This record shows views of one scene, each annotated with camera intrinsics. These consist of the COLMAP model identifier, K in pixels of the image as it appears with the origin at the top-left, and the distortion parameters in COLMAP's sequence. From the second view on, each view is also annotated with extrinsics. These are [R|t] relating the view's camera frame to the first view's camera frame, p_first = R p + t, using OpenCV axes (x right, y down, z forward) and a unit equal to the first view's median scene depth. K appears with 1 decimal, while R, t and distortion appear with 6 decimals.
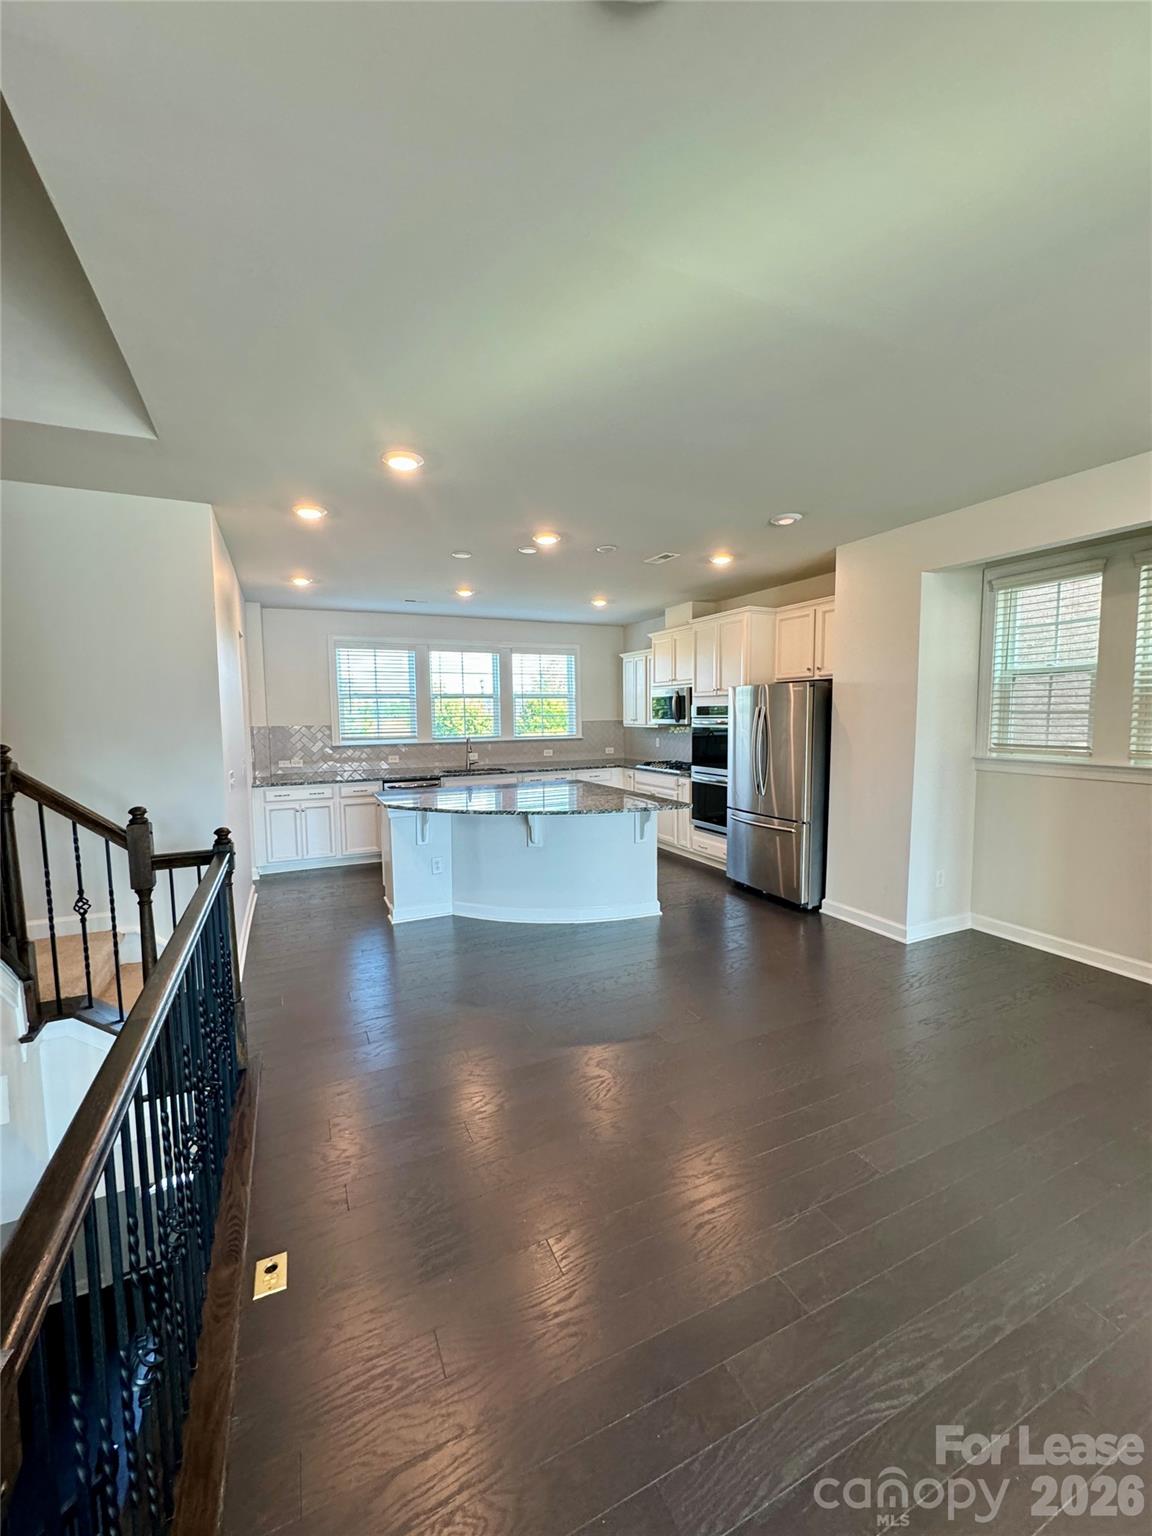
lens RADIAL K [[618.9, 0, 575.9], [0, 618.9, 769.0], [0, 0, 1]] dist [-0.003574, 0.001214]
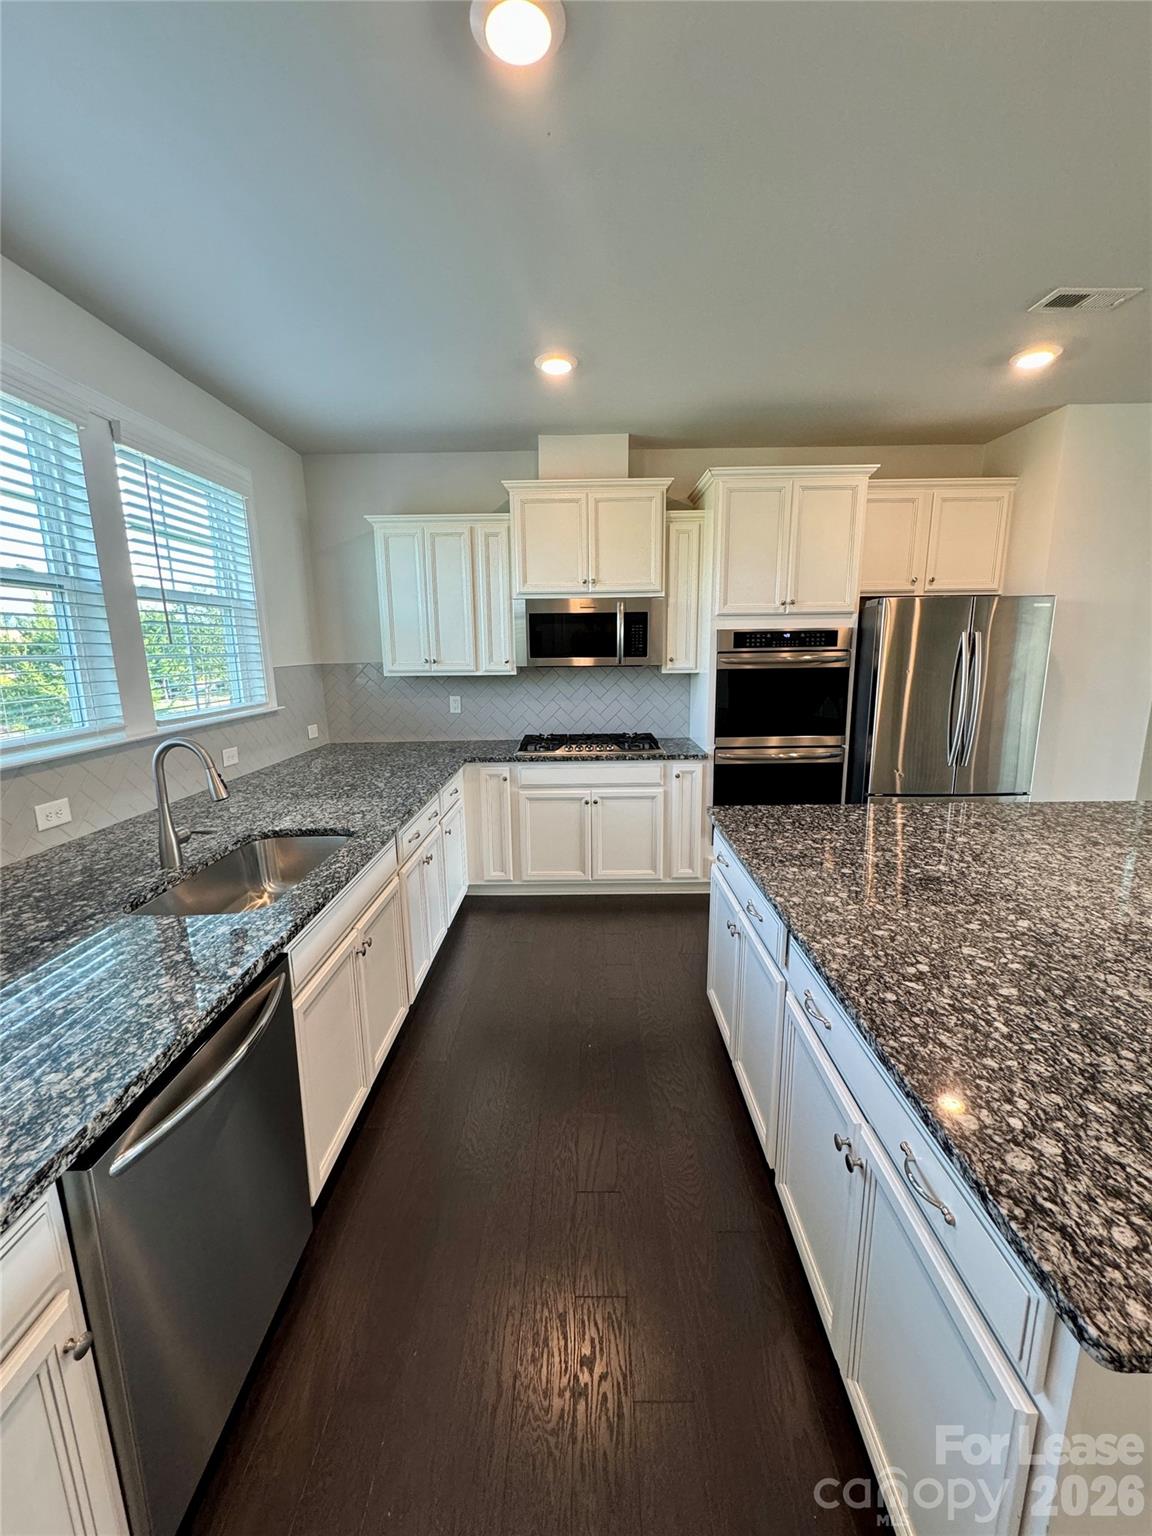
lens RADIAL K [[618.9, 0, 582.1], [0, 618.9, 768.1], [0, 0, 1]] dist [-0.003574, 0.001214]
pose [[0.419931, -0.171741, 0.891158, -0.350702], [0.089424, 0.984984, 0.147685, -0.067933], [-0.903140, 0.017673, 0.428983, 0.805893]]
